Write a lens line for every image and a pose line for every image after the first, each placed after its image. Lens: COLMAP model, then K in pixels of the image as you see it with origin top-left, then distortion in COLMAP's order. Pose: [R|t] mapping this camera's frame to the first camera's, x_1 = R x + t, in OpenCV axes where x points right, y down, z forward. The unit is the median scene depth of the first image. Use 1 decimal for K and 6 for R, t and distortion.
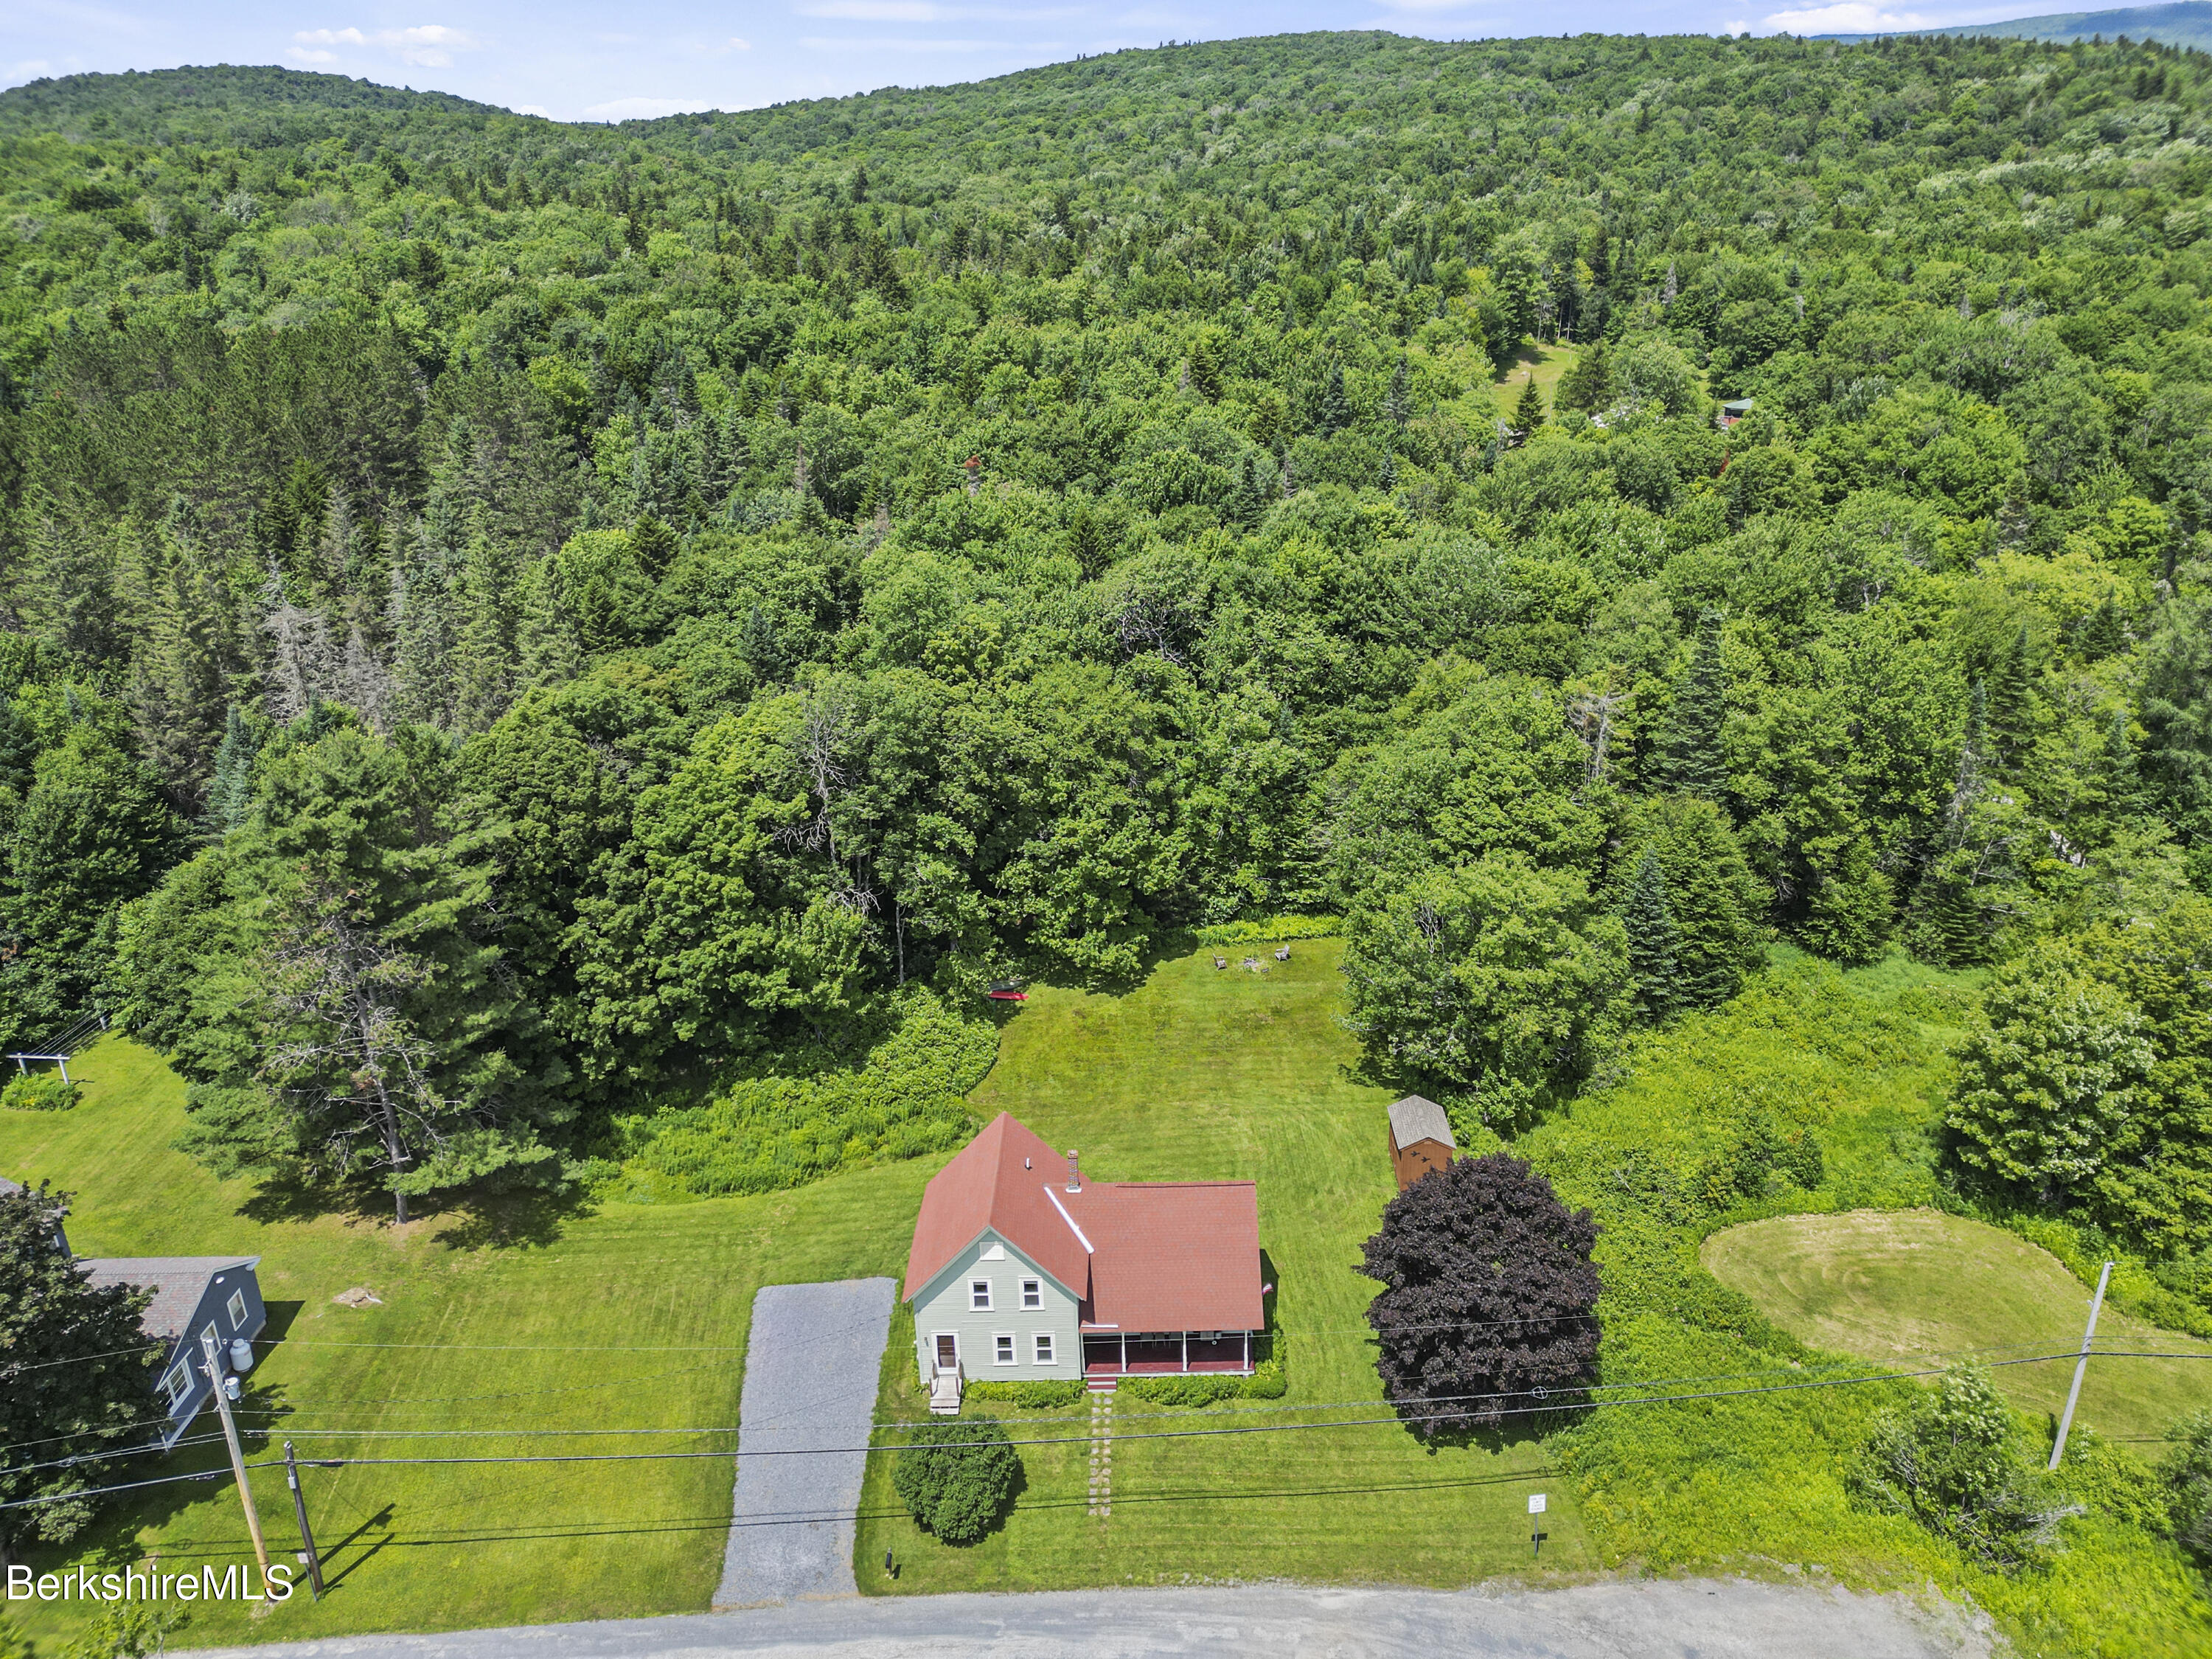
lens RADIAL K [[1543.1, 0, 1110.7], [0, 1543.1, 637.7], [0, 0, 1]] dist [-0.000130, -0.106632]
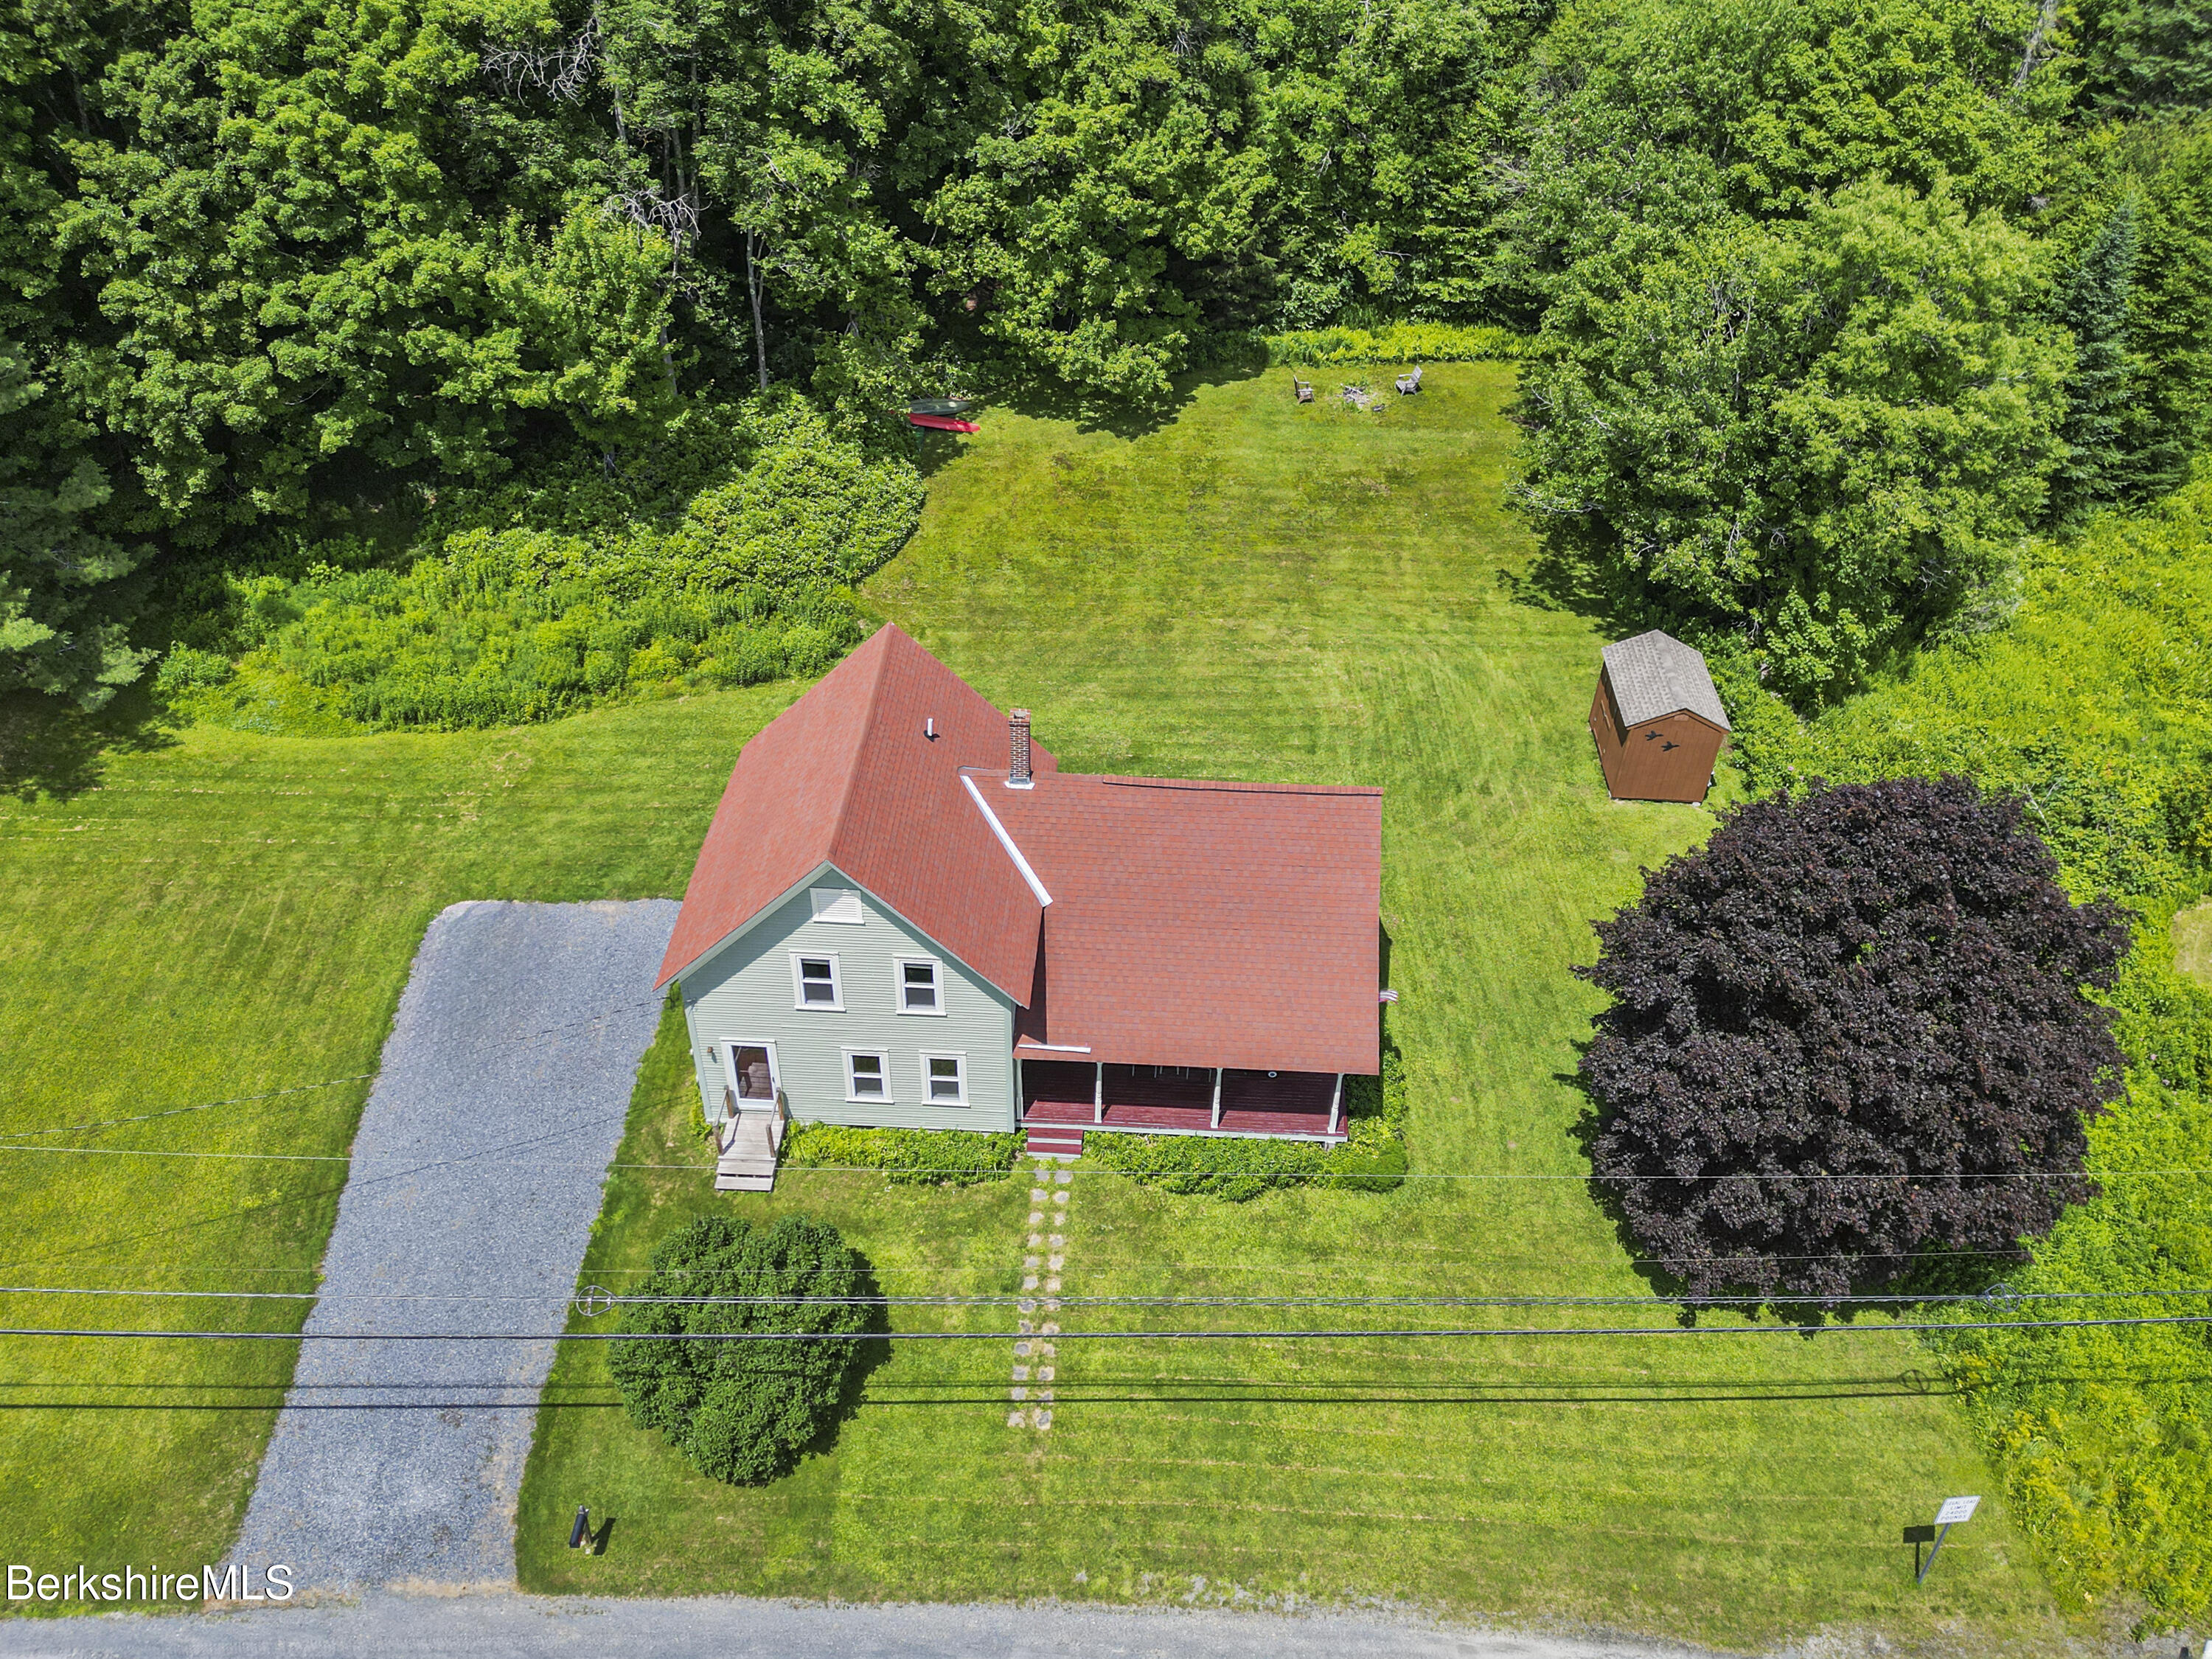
lens RADIAL K [[1546.8, 0, 1106.0], [0, 1546.8, 829.5], [0, 0, 1]] dist [0.132324, -0.001169]
pose [[0.998137, 0.060832, 0.004673, 0.002253], [-0.056969, 0.901858, 0.428259, 0.123020], [0.021837, -0.427728, 0.903644, 0.429525]]
